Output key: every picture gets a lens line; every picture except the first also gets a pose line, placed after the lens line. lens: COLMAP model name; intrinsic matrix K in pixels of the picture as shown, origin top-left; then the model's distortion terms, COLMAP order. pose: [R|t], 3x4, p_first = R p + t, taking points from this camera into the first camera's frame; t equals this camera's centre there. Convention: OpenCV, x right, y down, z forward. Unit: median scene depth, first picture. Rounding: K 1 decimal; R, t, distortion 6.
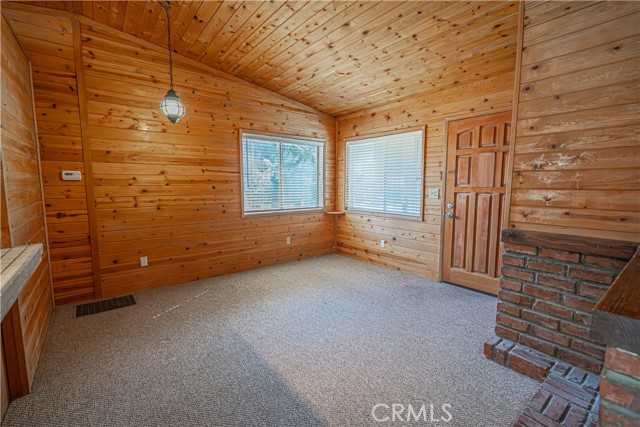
lens RADIAL K [[287.4, 0, 321.2], [0, 287.4, 214.7], [0, 0, 1]] dist [-0.008408, 0.003401]
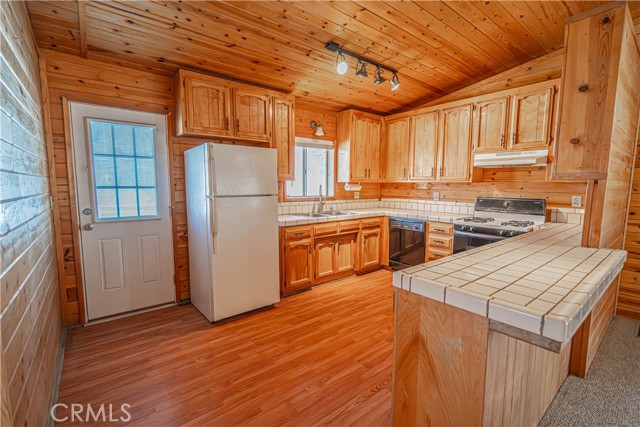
lens RADIAL K [[287.4, 0, 320.8], [0, 287.4, 214.9], [0, 0, 1]] dist [-0.008408, 0.003401]
pose [[0.004558, 0.101741, -0.994800, 0.012264], [-0.118649, 0.987839, 0.100486, 0.000264], [0.992926, 0.117574, 0.016574, -0.057240]]
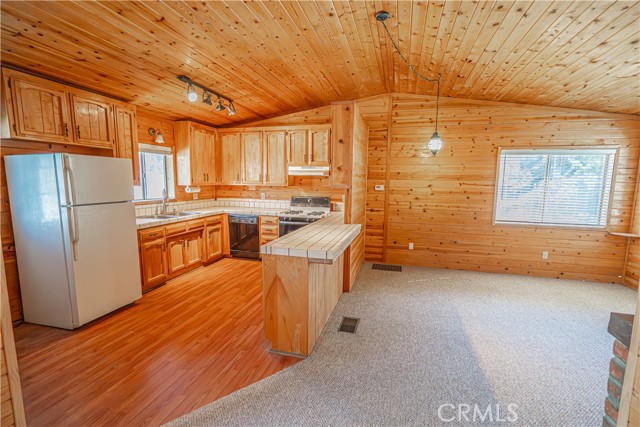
lens RADIAL K [[287.4, 0, 321.3], [0, 287.4, 215.2], [0, 0, 1]] dist [-0.008408, 0.003401]
pose [[0.587862, 0.099561, -0.802811, 0.250521], [-0.101723, 0.993618, 0.048737, -0.017228], [0.802540, 0.053014, 0.594238, -0.227897]]
